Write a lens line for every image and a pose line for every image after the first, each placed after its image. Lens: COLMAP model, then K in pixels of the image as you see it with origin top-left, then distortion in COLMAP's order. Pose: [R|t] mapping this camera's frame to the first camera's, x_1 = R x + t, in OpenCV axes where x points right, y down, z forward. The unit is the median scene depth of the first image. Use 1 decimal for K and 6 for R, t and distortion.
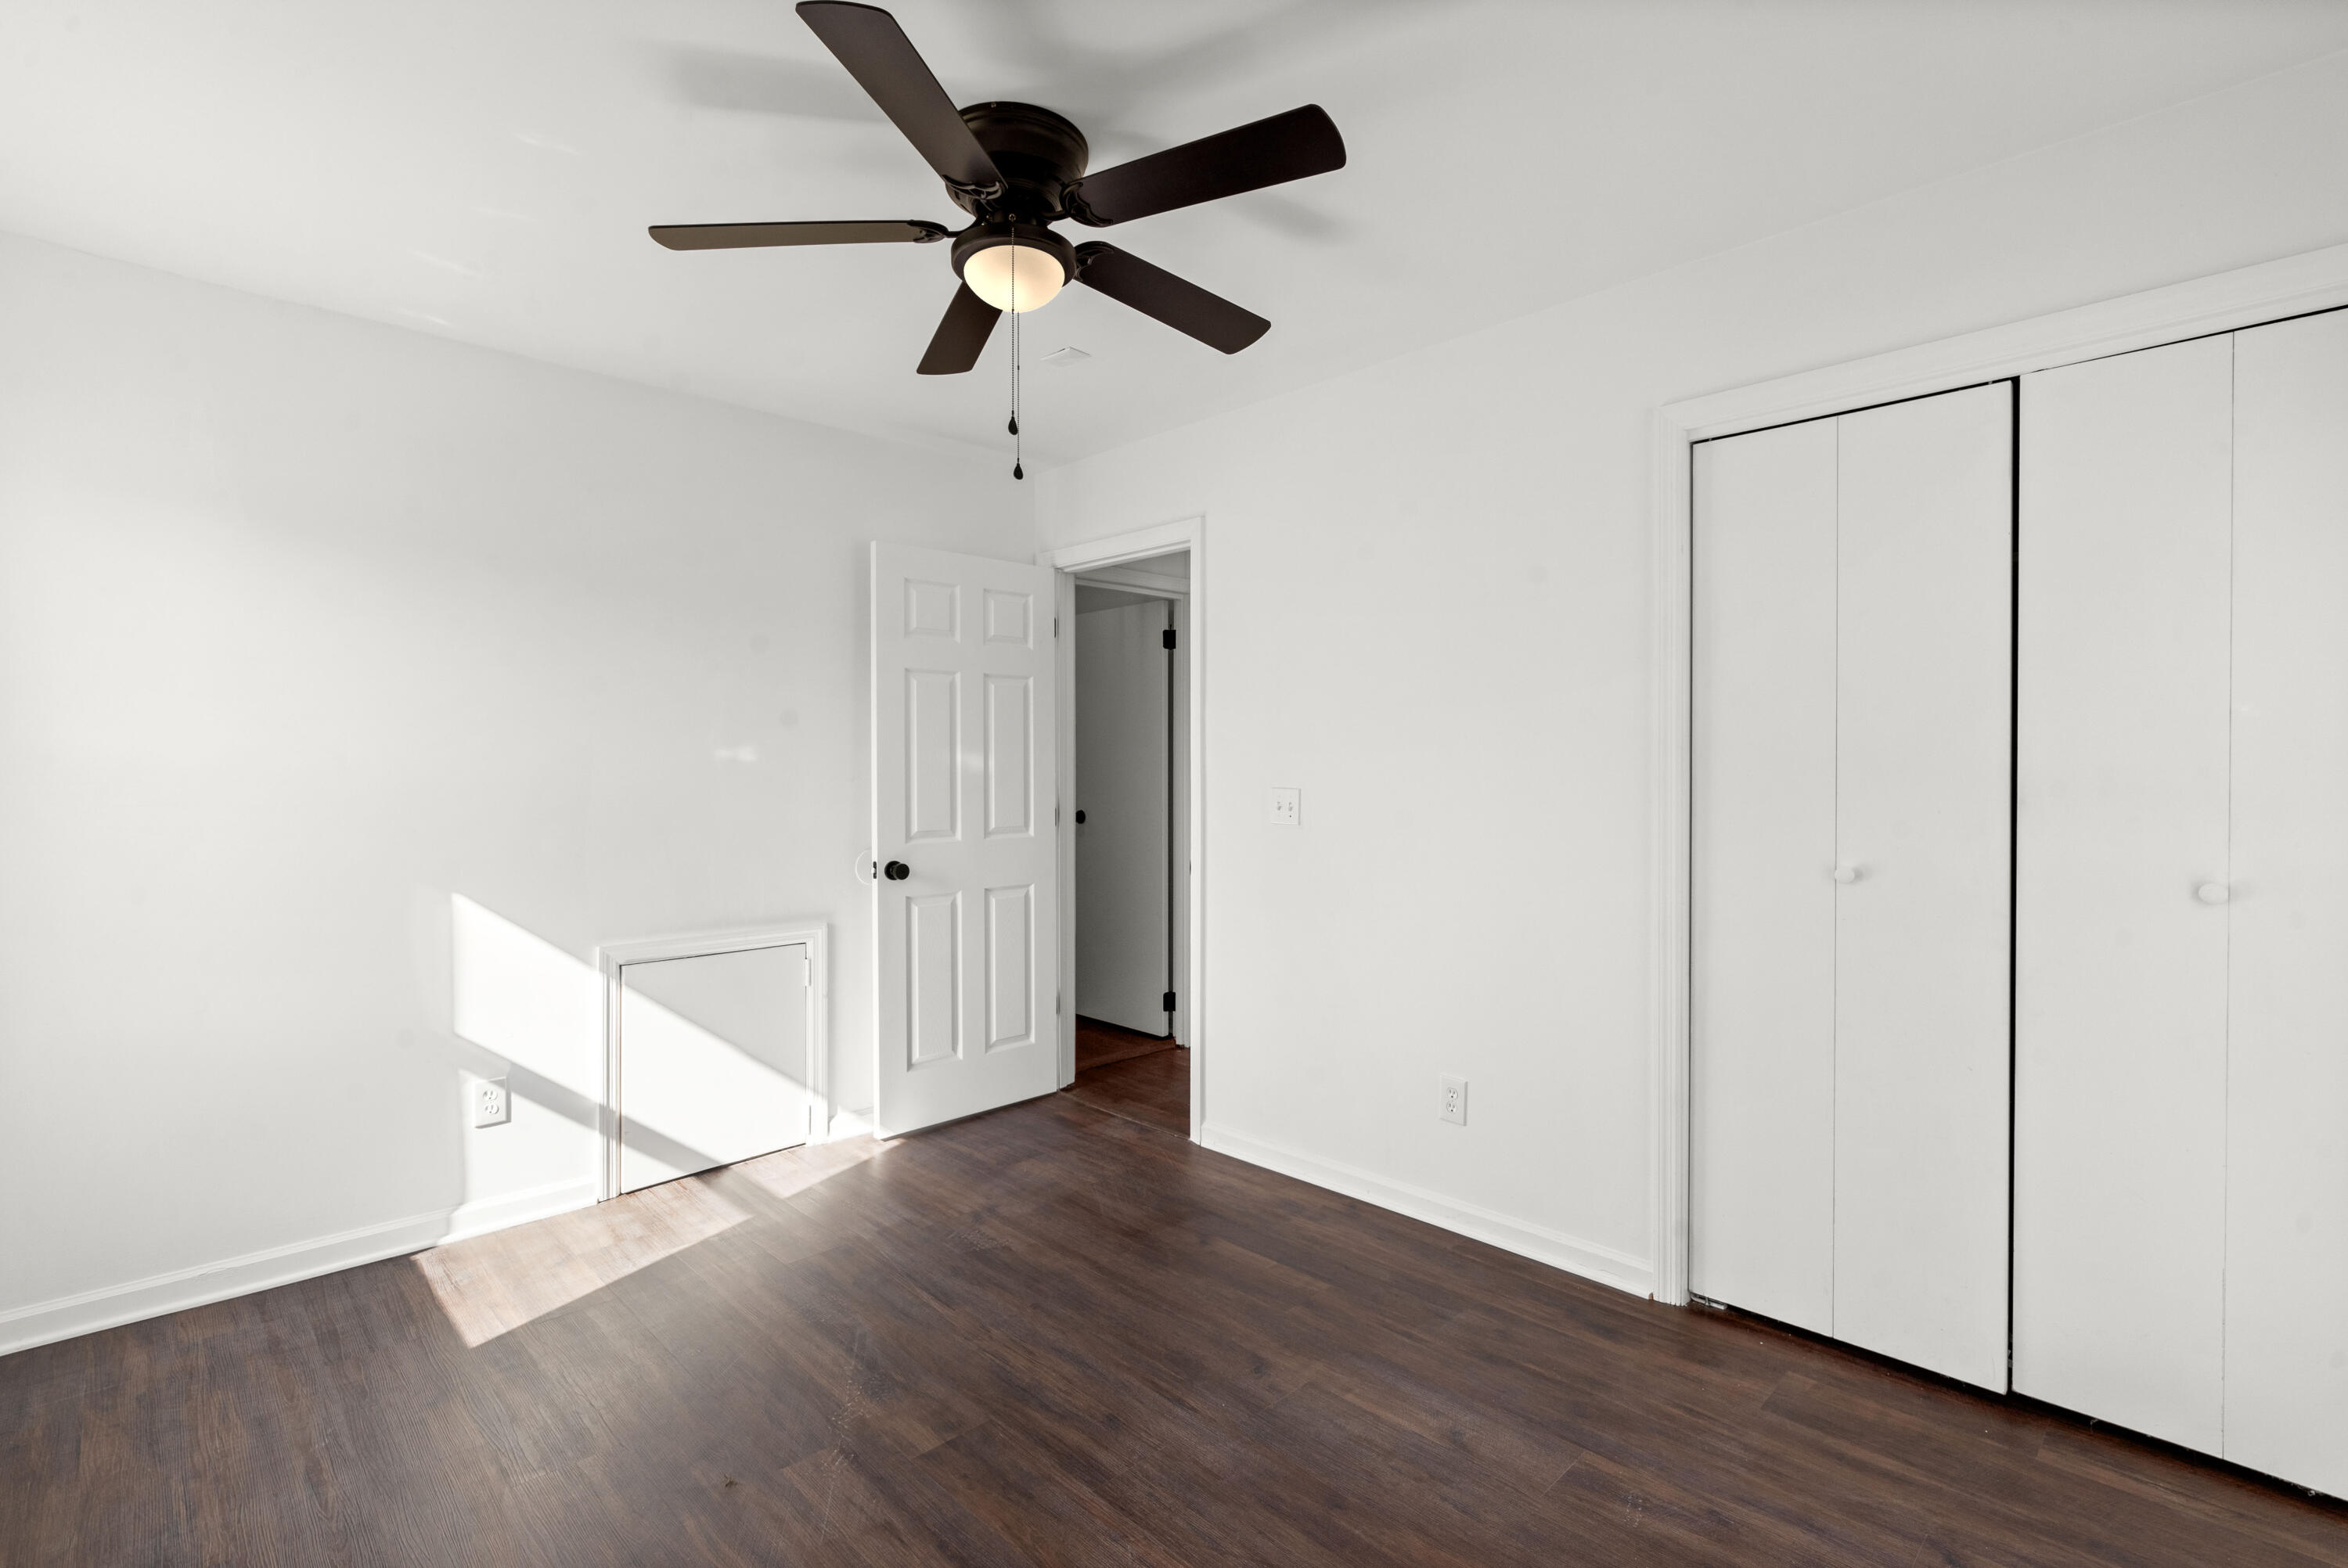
lens RADIAL K [[1064.0, 0, 1173.0], [0, 1064.0, 790.4], [0, 0, 1]] dist [-0.004046, -0.000331]
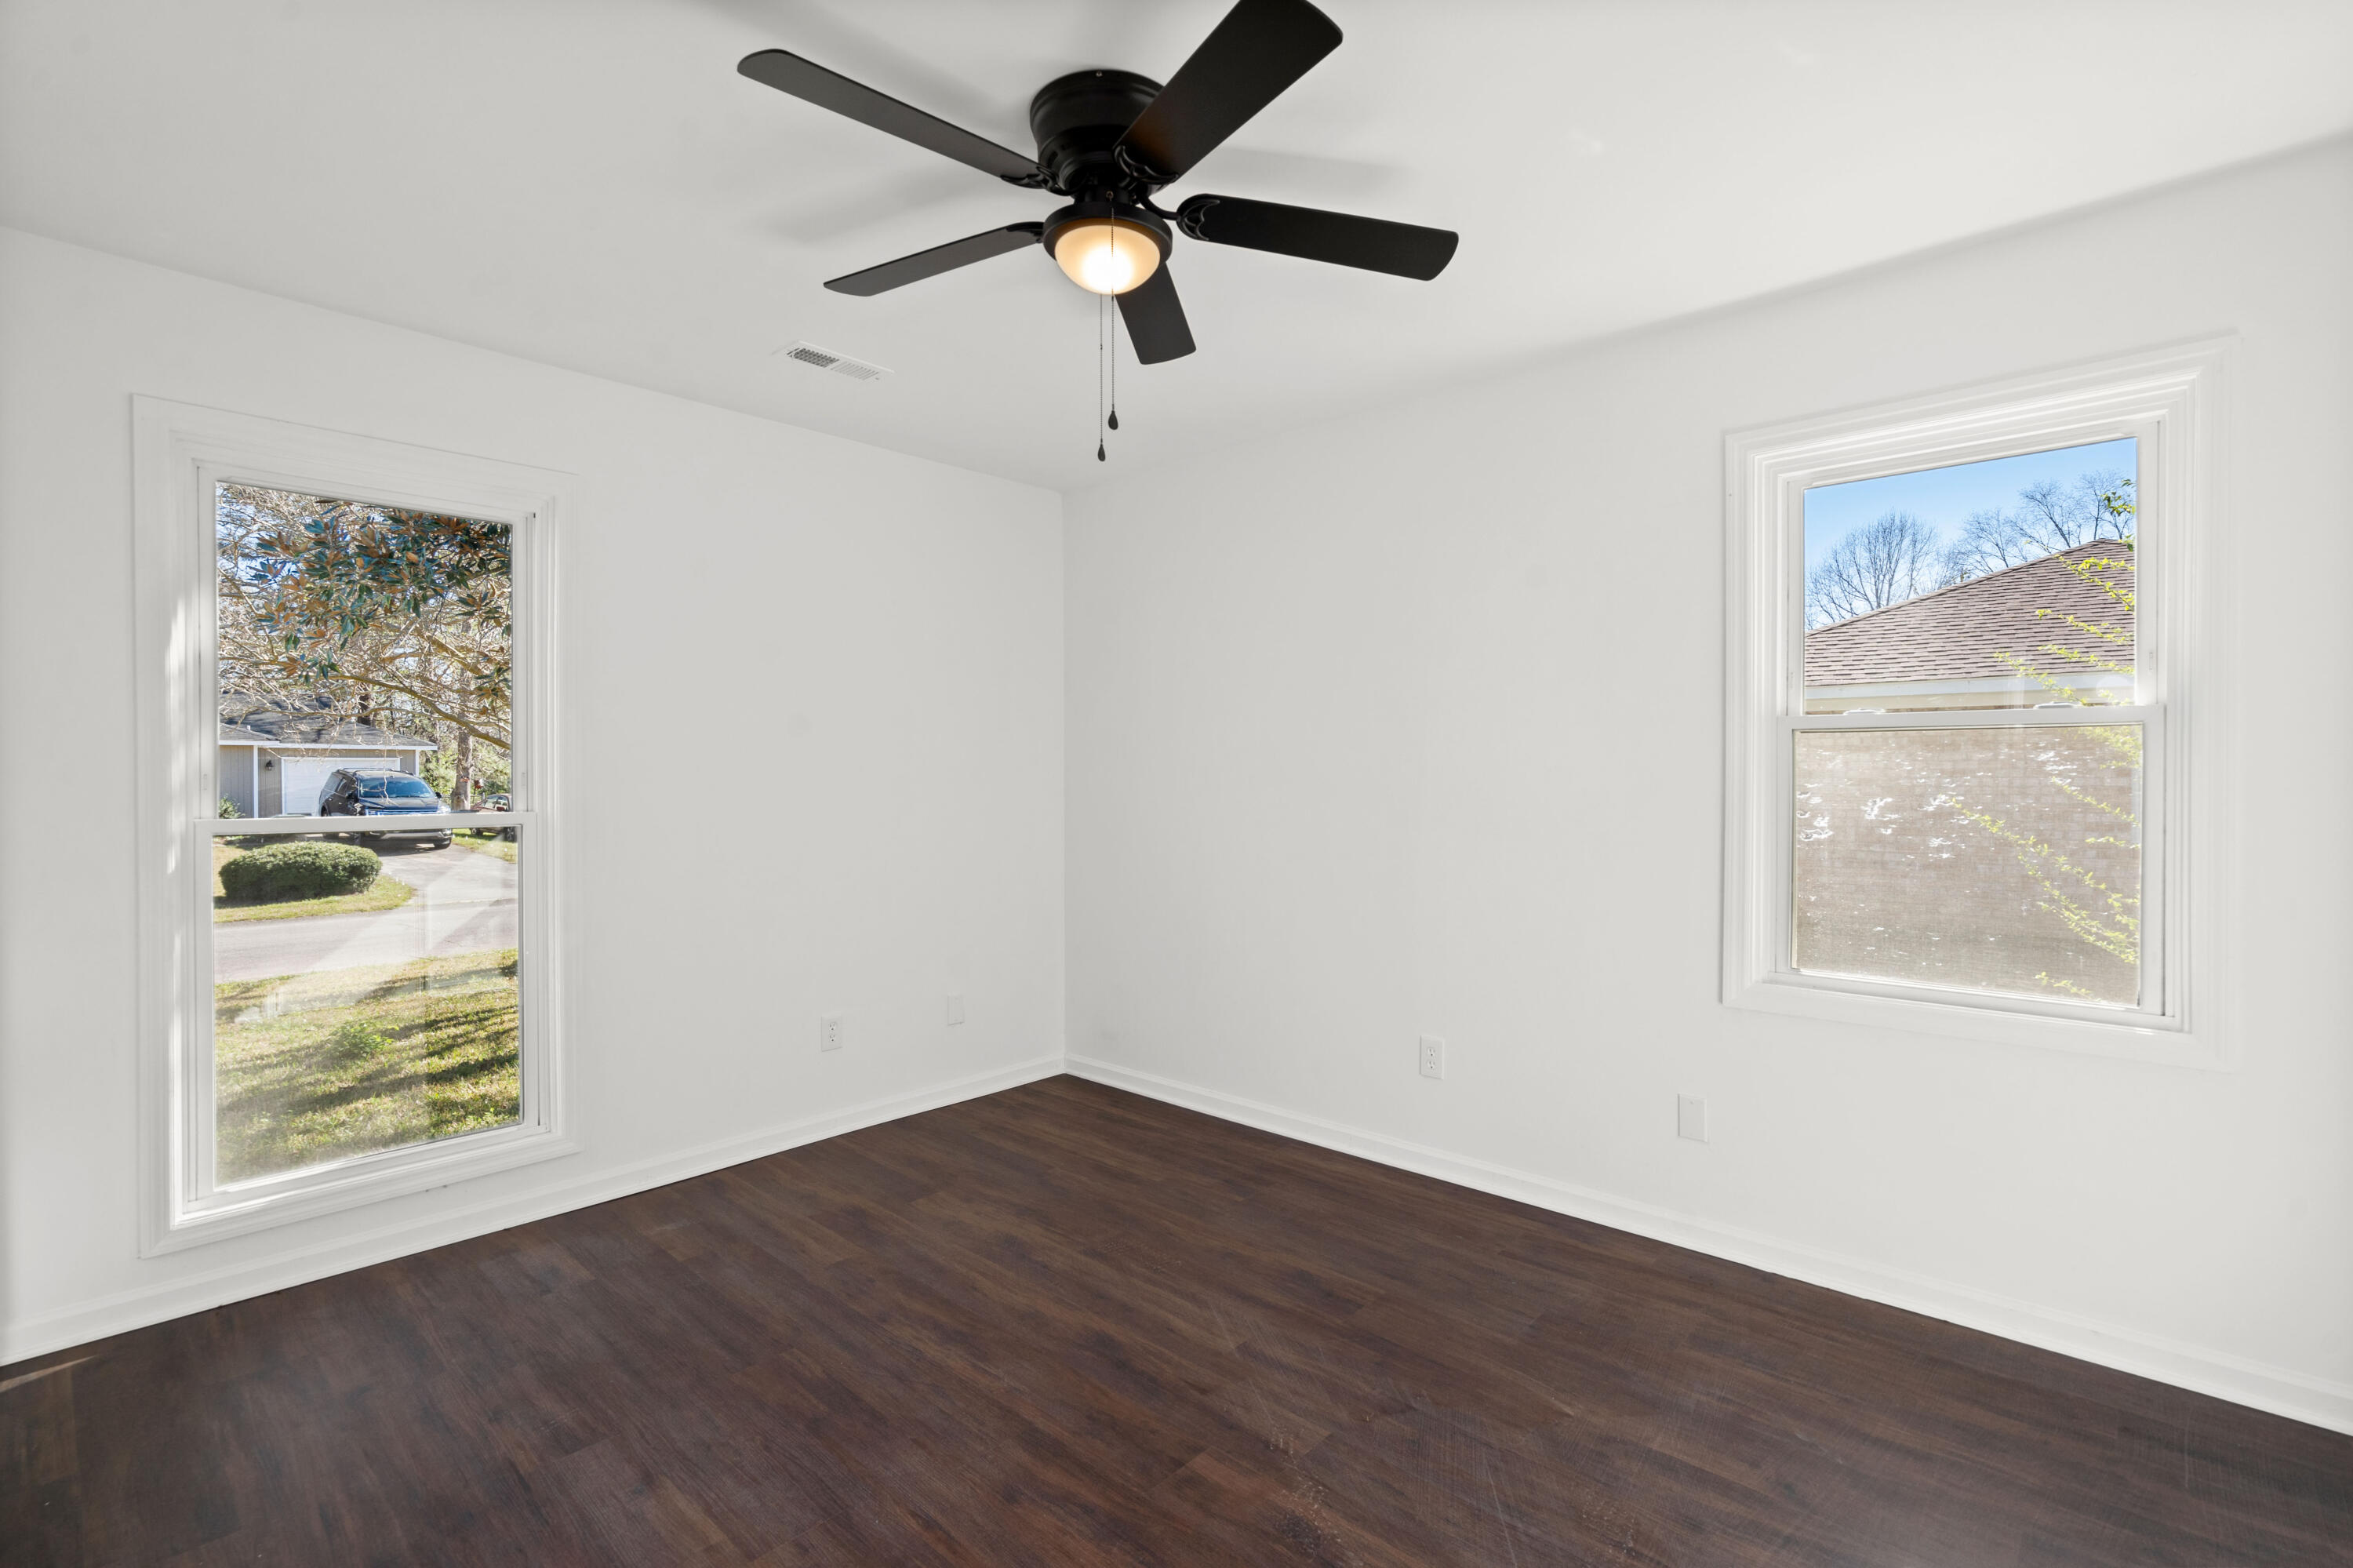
lens RADIAL K [[1066.5, 0, 1175.5], [0, 1066.5, 790.5], [0, 0, 1]] dist [-0.004046, -0.000331]
pose [[-0.998921, 0.011102, -0.045088, -0.170309], [0.009924, 0.999606, 0.026254, -0.025819], [0.045362, 0.025778, -0.998638, 1.980366]]
